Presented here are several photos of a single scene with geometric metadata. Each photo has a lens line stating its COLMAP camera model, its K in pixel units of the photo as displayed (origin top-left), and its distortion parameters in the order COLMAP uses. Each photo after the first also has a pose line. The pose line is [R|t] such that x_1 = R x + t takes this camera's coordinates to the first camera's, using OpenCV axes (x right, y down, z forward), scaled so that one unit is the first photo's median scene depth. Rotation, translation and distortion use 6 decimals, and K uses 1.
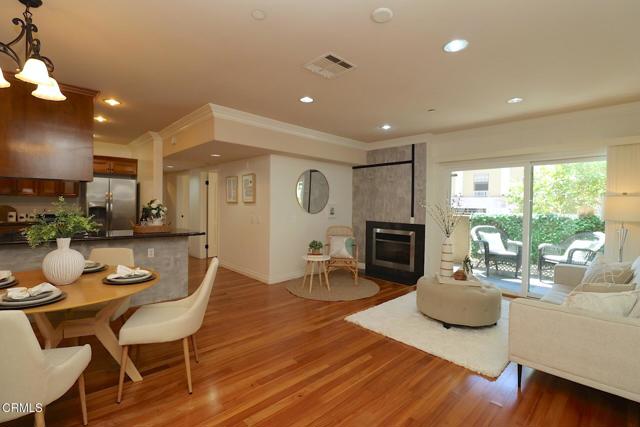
lens RADIAL K [[295.9, 0, 323.9], [0, 295.9, 210.7], [0, 0, 1]] dist [-0.001324, -0.012646]
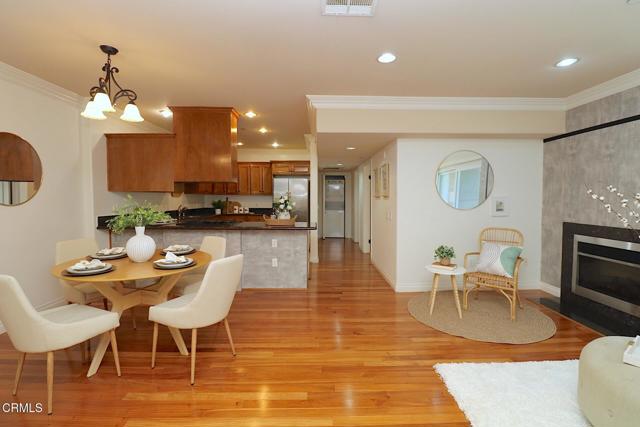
lens RADIAL K [[295.9, 0, 323.9], [0, 295.9, 210.7], [0, 0, 1]] dist [-0.001324, -0.012646]
pose [[0.734190, 0.013827, -0.678803, 0.234580], [-0.001322, 0.999820, 0.018937, -0.001198], [0.678943, -0.013006, 0.734076, 0.233040]]
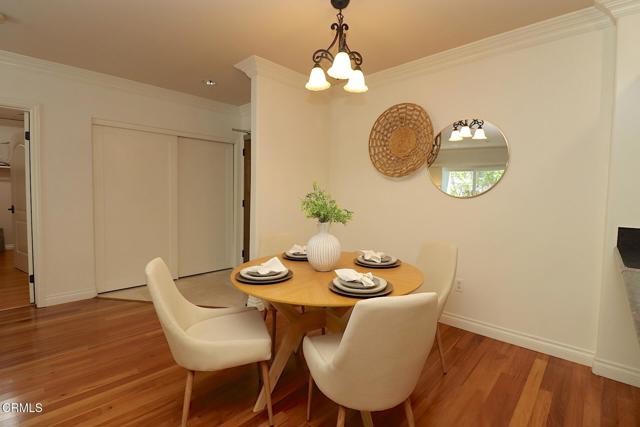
lens RADIAL K [[295.9, 0, 323.9], [0, 295.9, 210.7], [0, 0, 1]] dist [-0.001324, -0.012646]
pose [[-0.998277, -0.032332, -0.048971, -0.328025], [-0.035773, 0.996826, 0.071118, -0.005780], [0.046517, 0.072747, -0.996265, 0.766718]]
